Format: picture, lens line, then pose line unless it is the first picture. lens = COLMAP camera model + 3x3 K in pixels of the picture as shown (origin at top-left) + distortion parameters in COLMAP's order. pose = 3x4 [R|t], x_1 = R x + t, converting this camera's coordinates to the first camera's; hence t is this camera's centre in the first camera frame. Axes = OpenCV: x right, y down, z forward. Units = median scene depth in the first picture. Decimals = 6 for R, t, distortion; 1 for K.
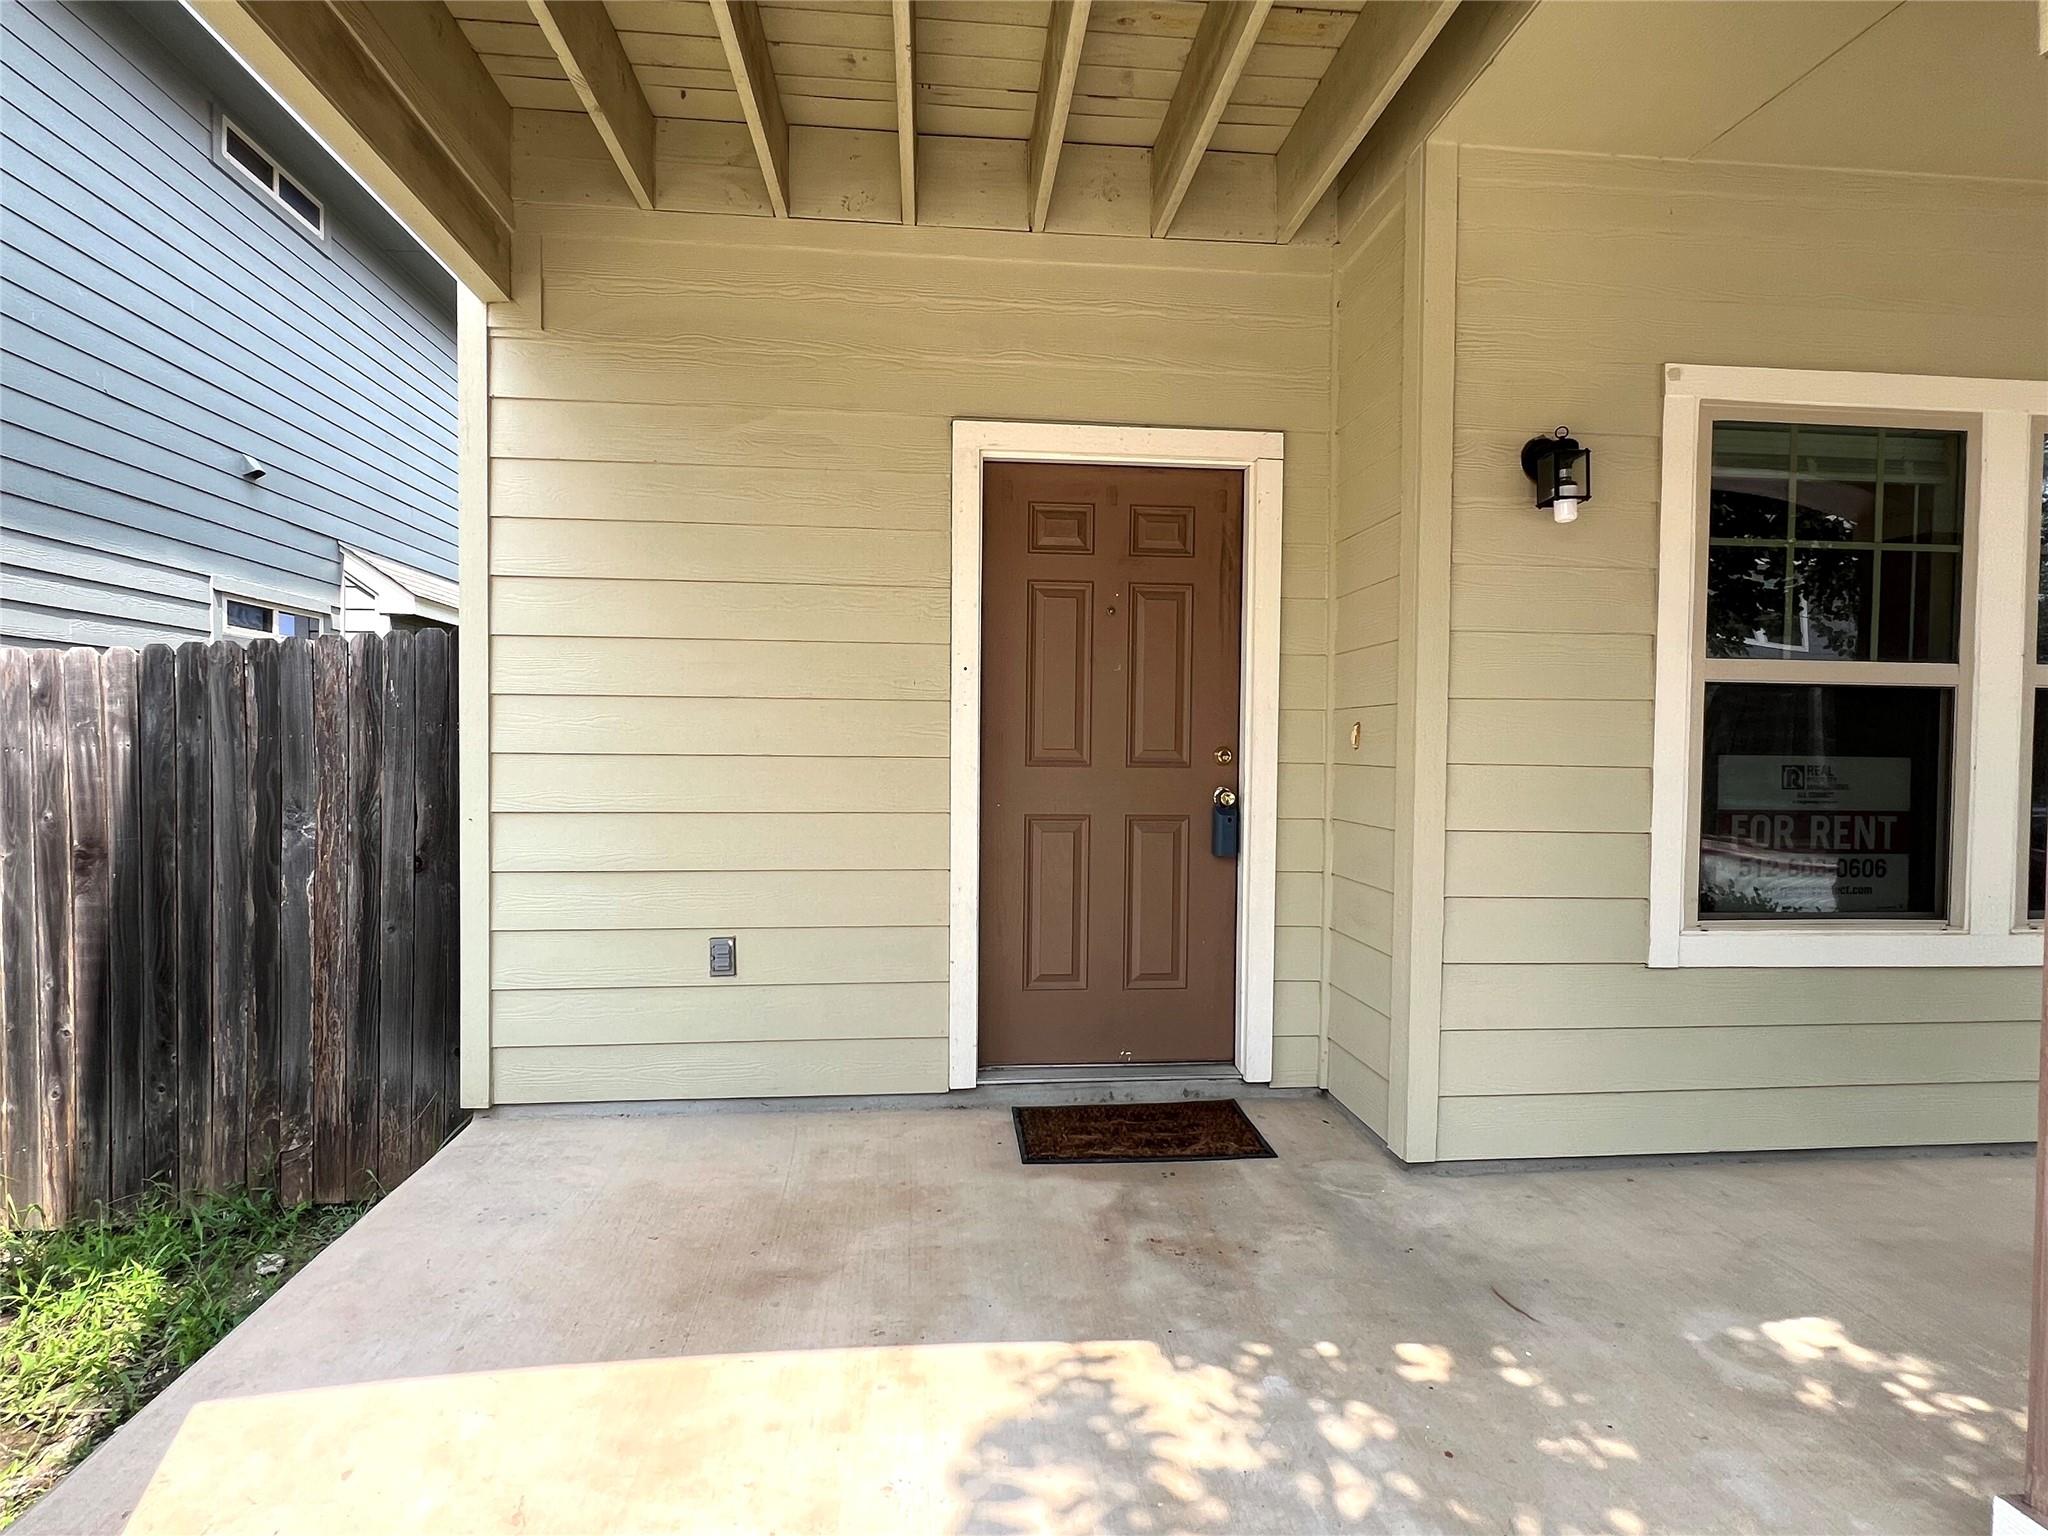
lens RADIAL K [[1035.8, 0, 1013.3], [0, 1035.8, 768.6], [0, 0, 1]] dist [-0.001043, -0.000295]
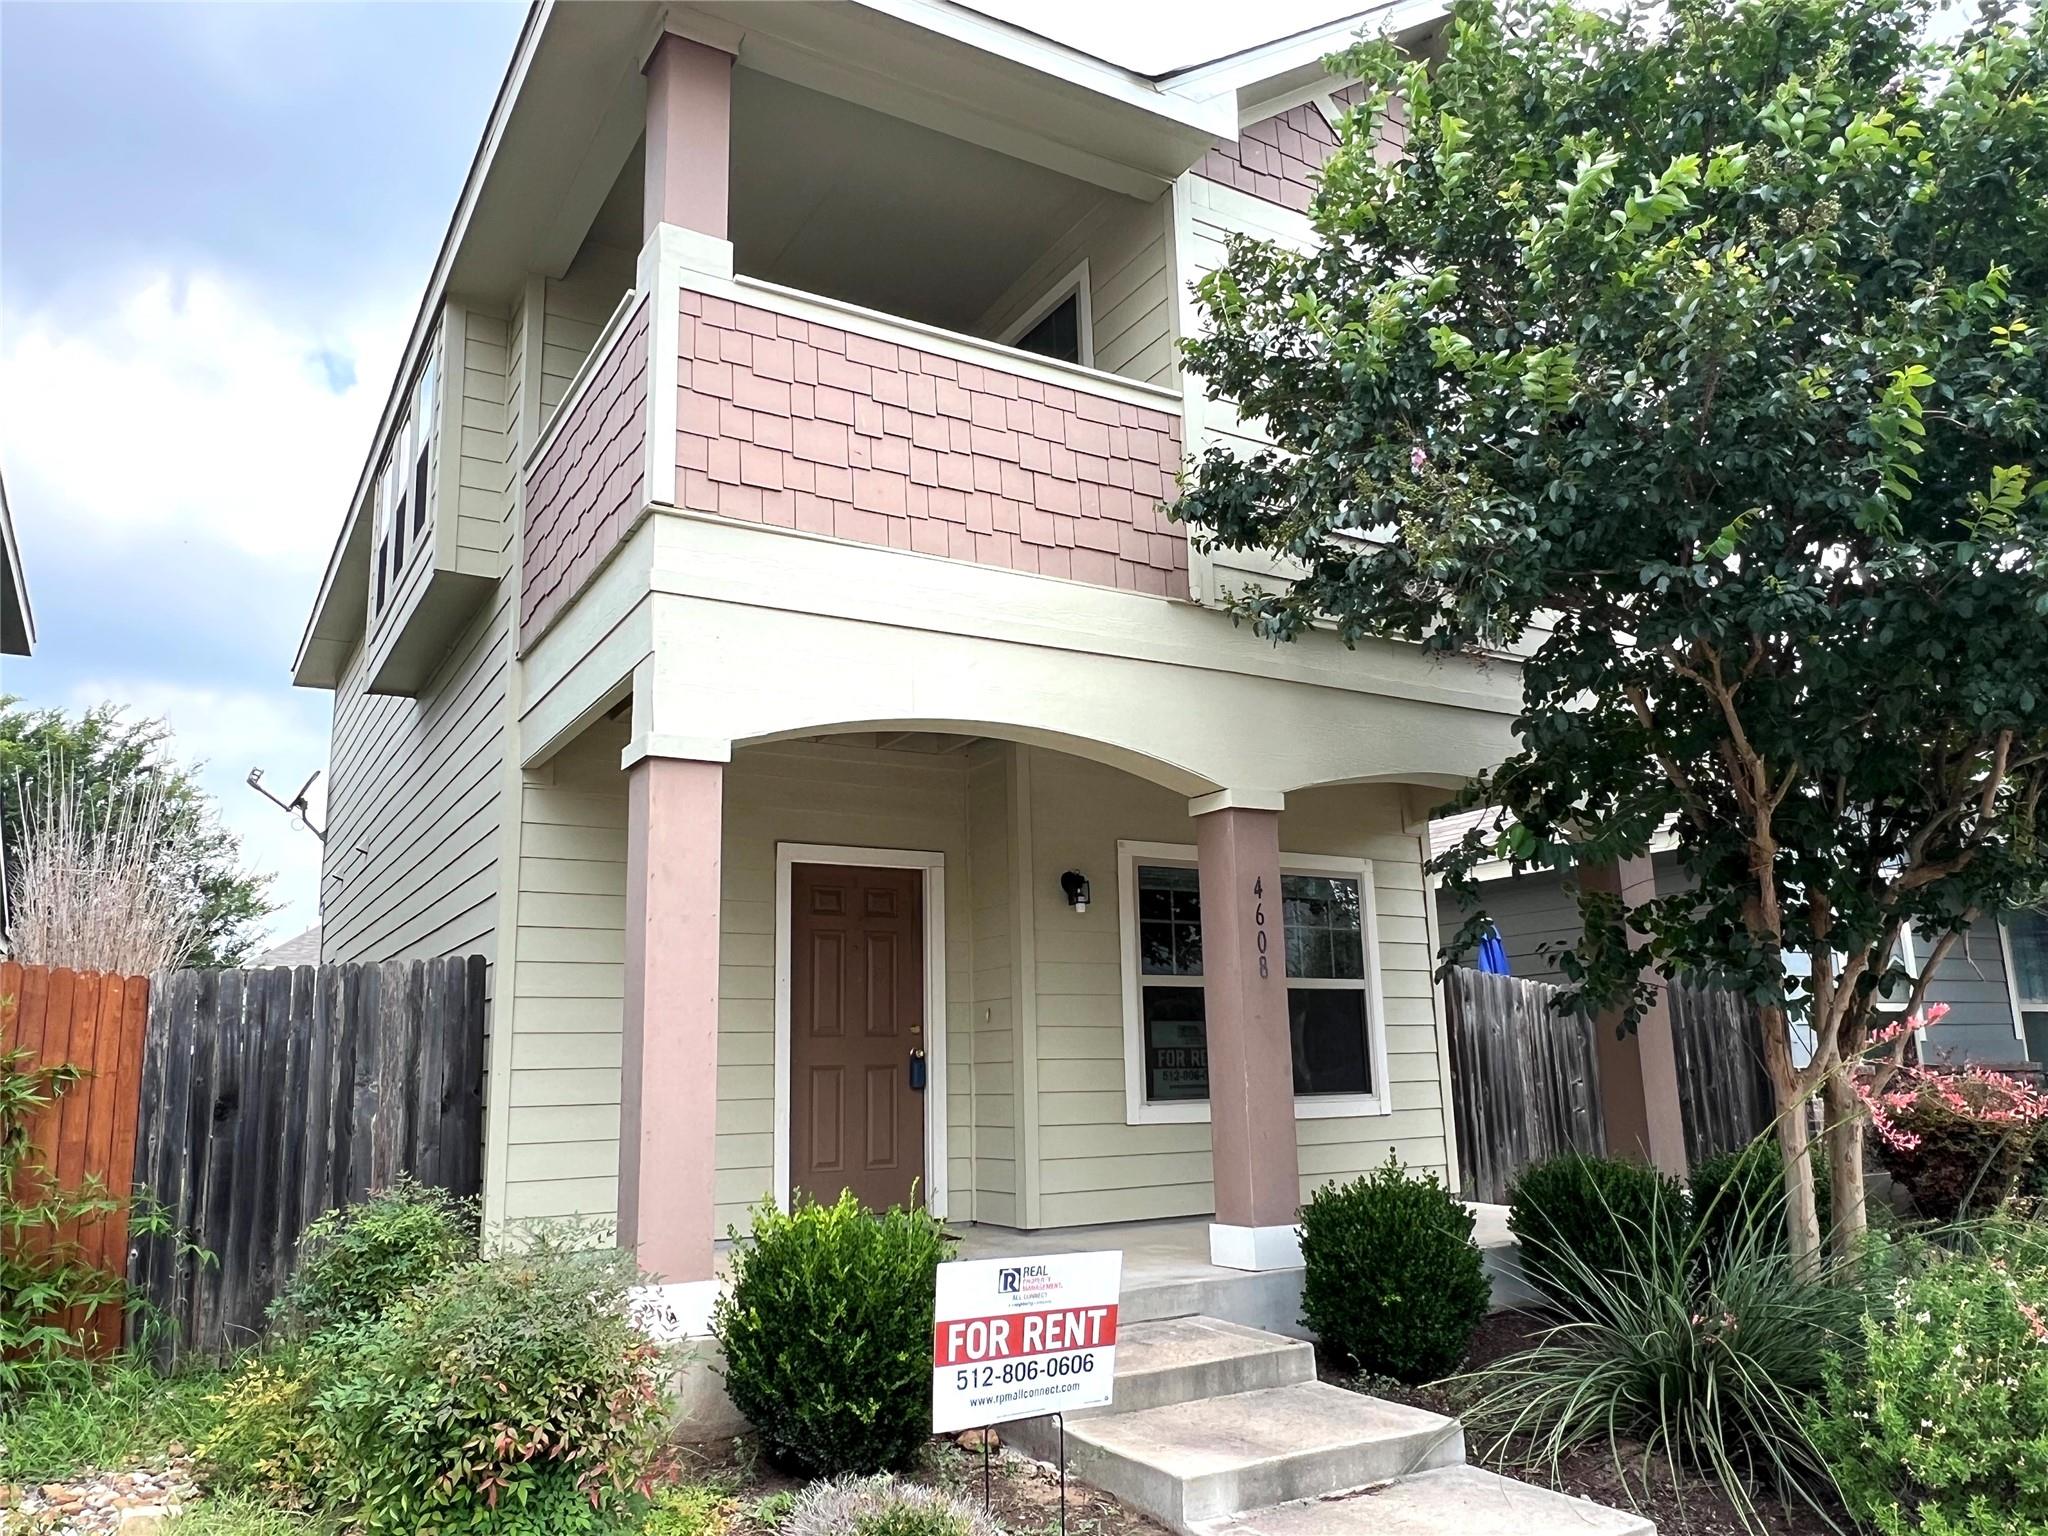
lens RADIAL K [[1464.2, 0, 1024.0], [0, 1464.2, 768.0], [0, 0, 1]] dist [0.000715, -0.003667]
pose [[0.900736, 0.059436, 0.430281, -0.774049], [0.042320, 0.973873, -0.223115, 0.125044], [-0.432300, 0.219178, 0.874687, -1.441216]]
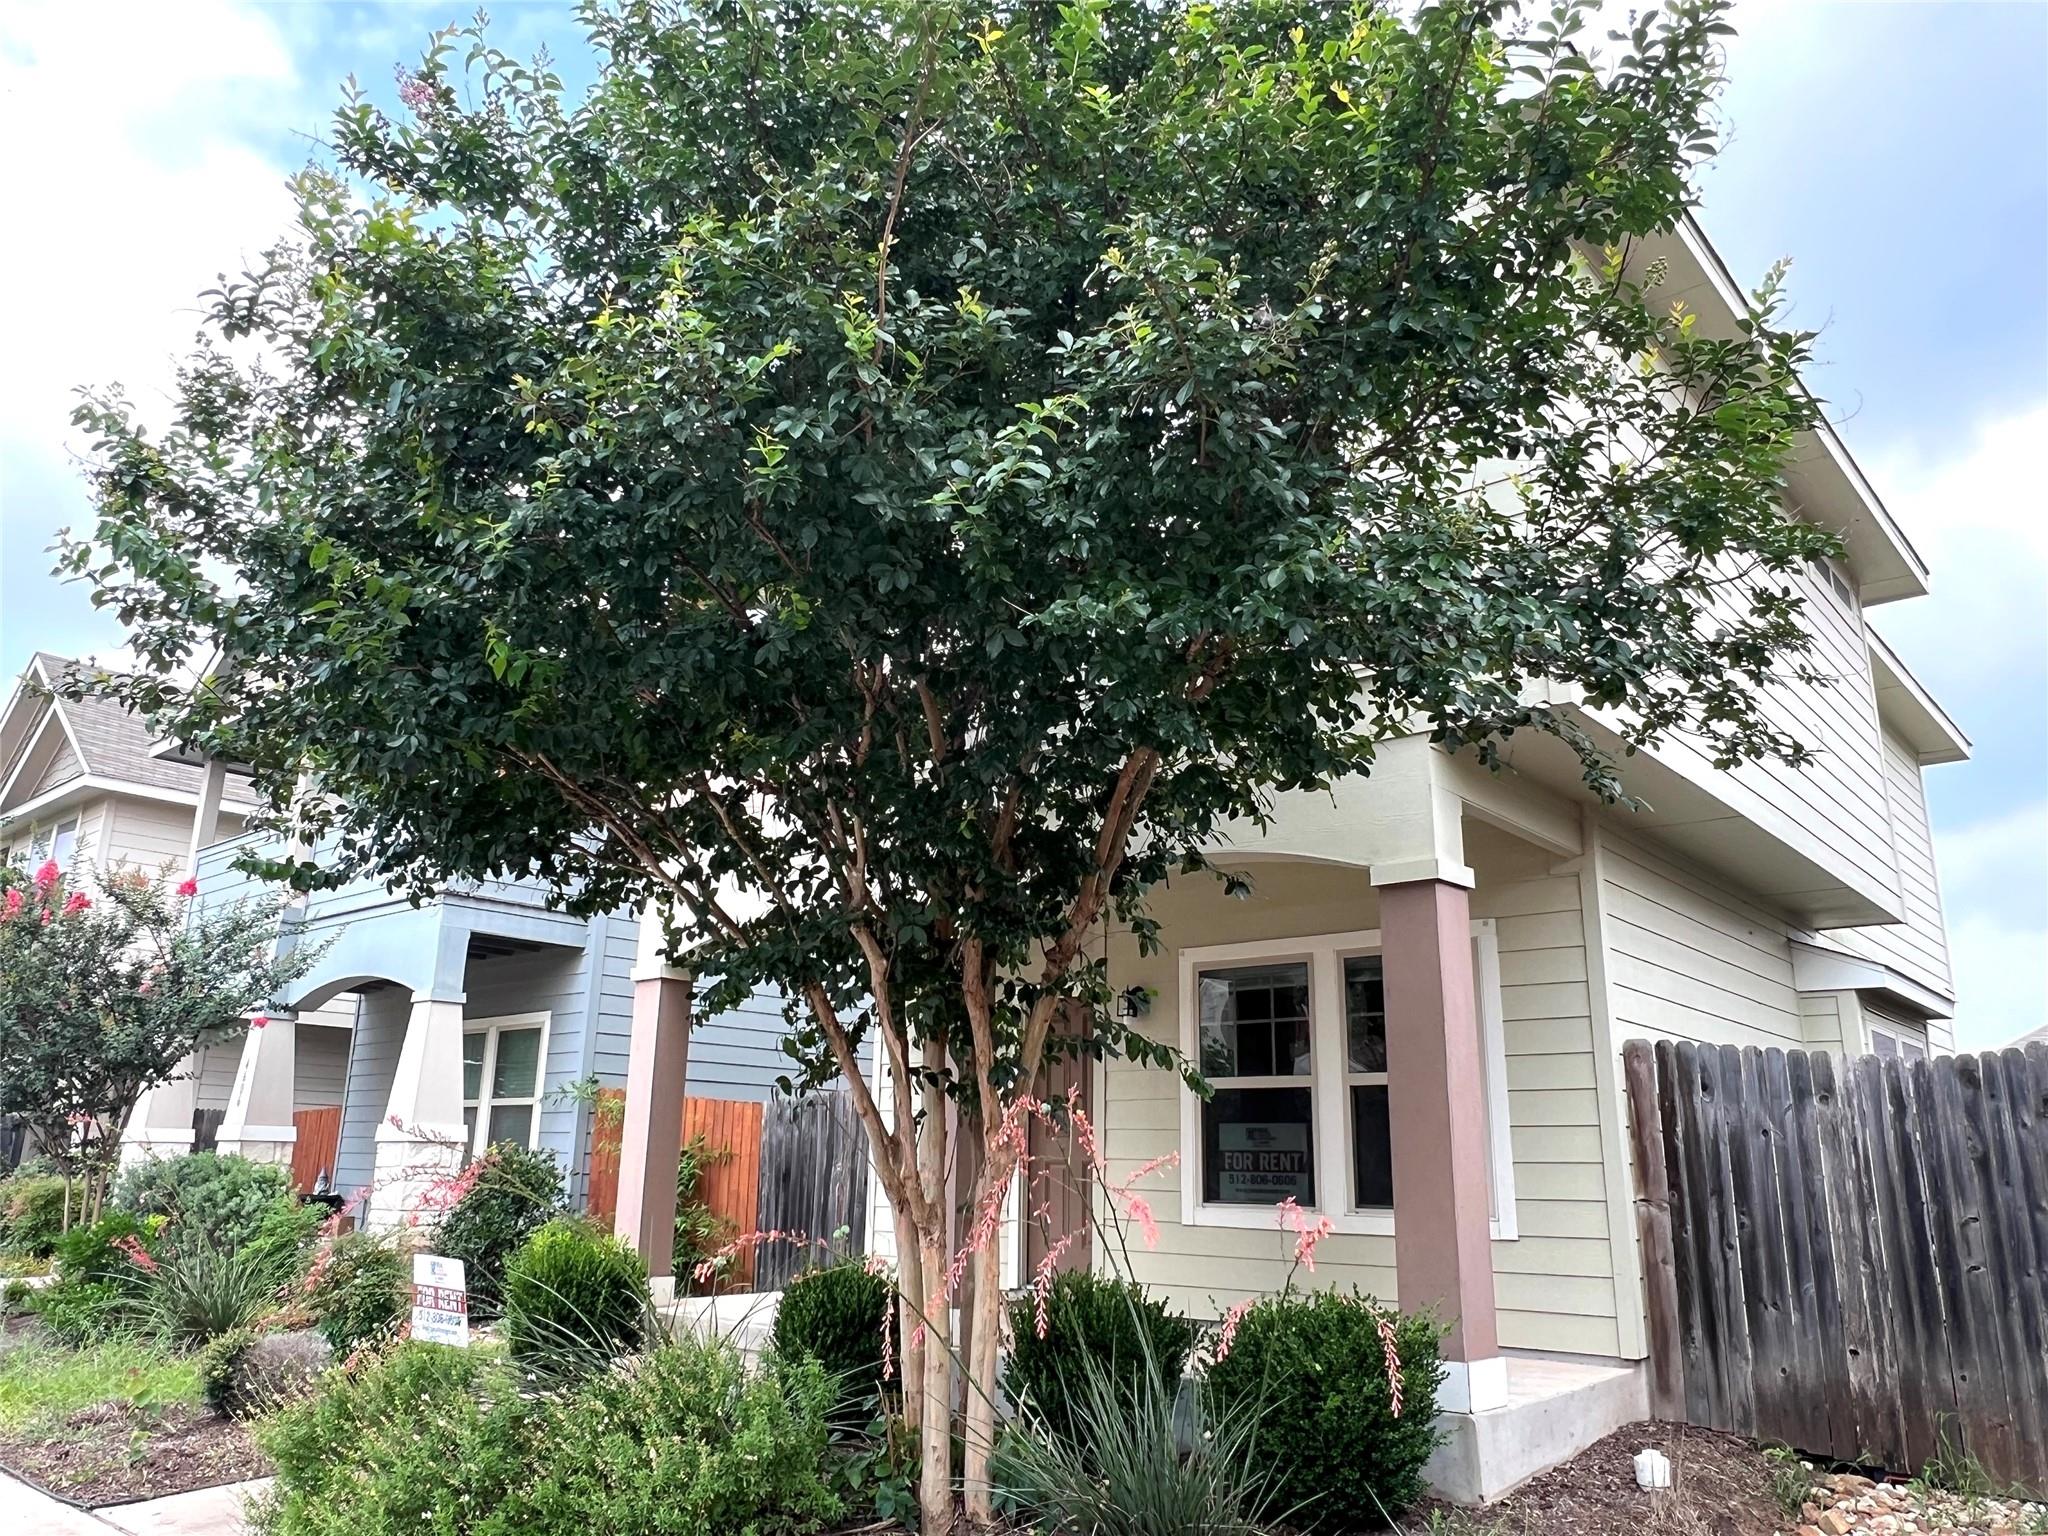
lens RADIAL K [[1464.2, 0, 1024.0], [0, 1464.2, 768.0], [0, 0, 1]] dist [0.000715, -0.003667]
pose [[0.694417, -0.193339, -0.693113, 2.373460], [-0.031738, 0.954061, -0.297927, 0.180331], [0.718873, 0.228884, 0.656379, -1.301212]]
